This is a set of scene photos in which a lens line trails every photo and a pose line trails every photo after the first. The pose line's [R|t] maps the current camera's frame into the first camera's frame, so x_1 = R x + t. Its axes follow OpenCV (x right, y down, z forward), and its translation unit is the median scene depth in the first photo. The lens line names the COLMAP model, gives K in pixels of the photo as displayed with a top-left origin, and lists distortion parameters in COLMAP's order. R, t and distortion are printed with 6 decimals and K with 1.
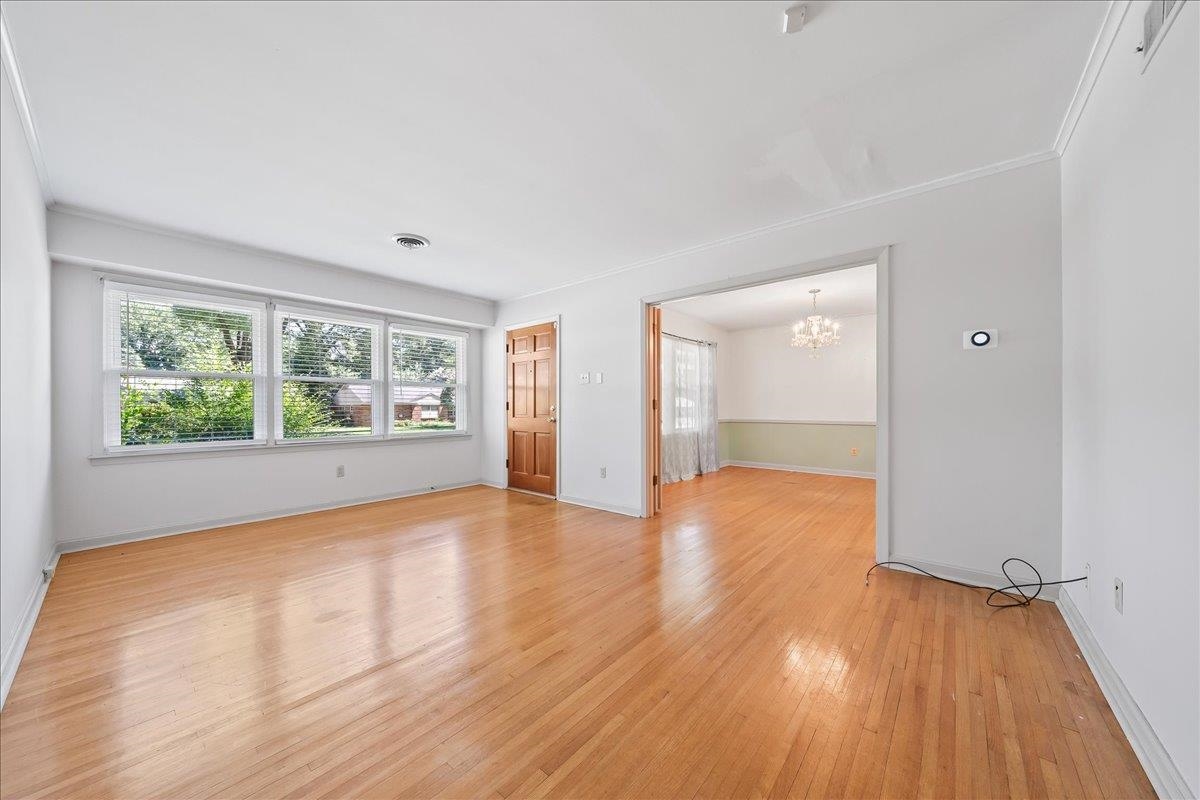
lens RADIAL K [[413.7, 0, 597.0], [0, 413.7, 404.6], [0, 0, 1]] dist [-0.010321, -0.000123]
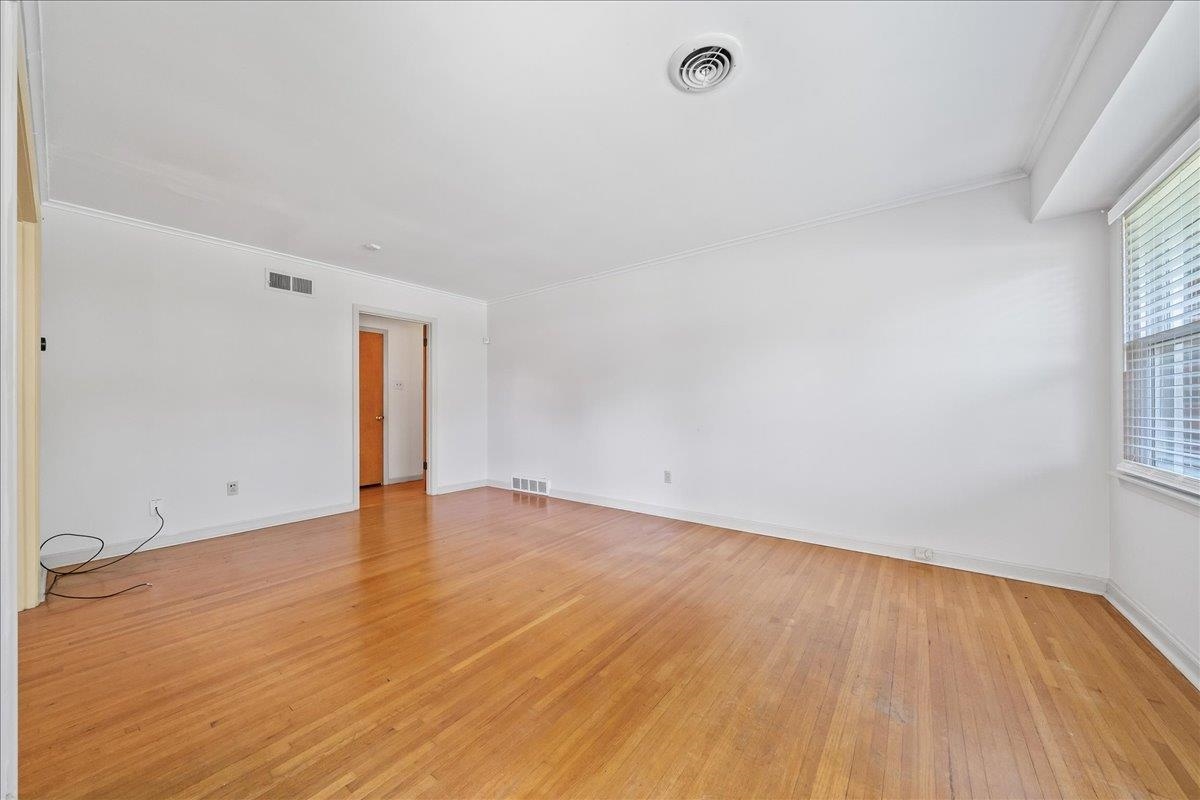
lens RADIAL K [[413.7, 0, 597.0], [0, 413.7, 404.6], [0, 0, 1]] dist [-0.010321, -0.000123]
pose [[-0.998391, 0.007254, -0.056232, -0.245157], [0.007800, 0.999925, -0.009488, 0.005626], [0.056159, -0.009911, -0.998373, 1.297130]]
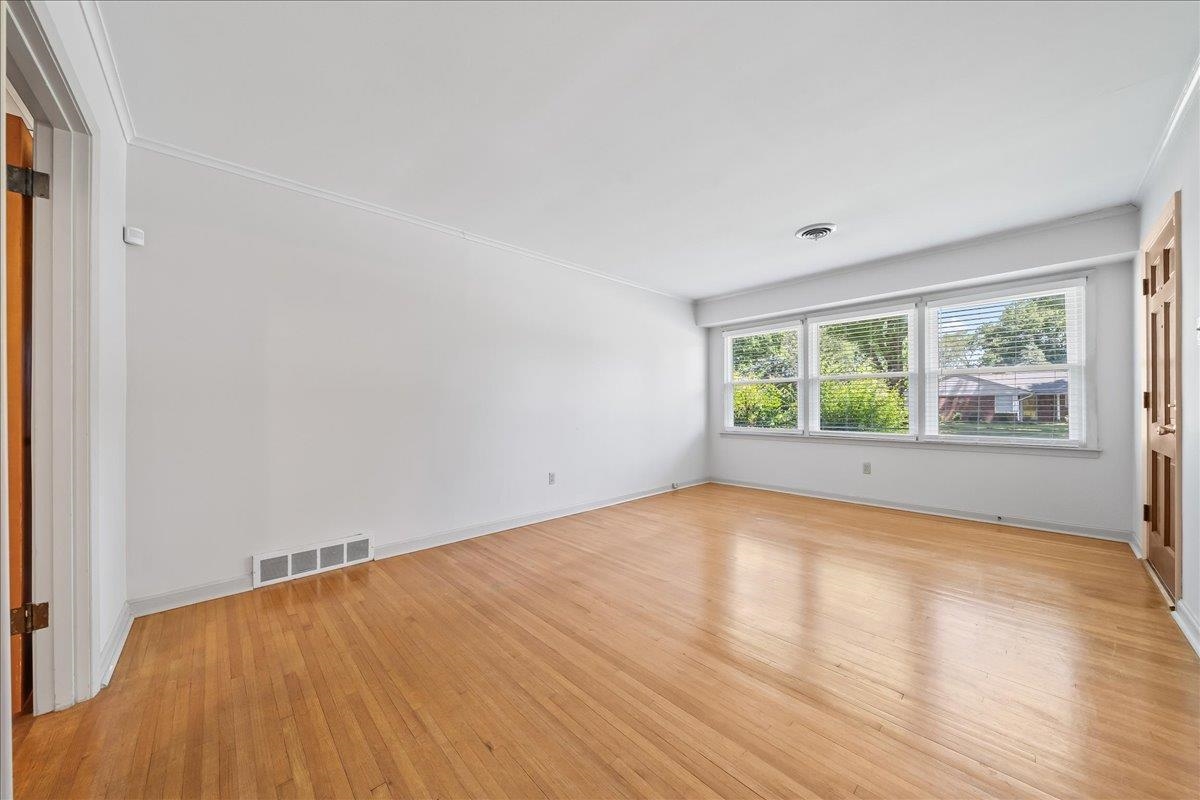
lens RADIAL K [[413.7, 0, 597.0], [0, 413.7, 404.6], [0, 0, 1]] dist [-0.010321, -0.000123]
pose [[-0.113469, 0.001642, -0.993540, 0.494718], [0.012950, 0.999916, 0.000174, -0.000313], [0.993457, -0.012846, -0.113481, 0.528379]]
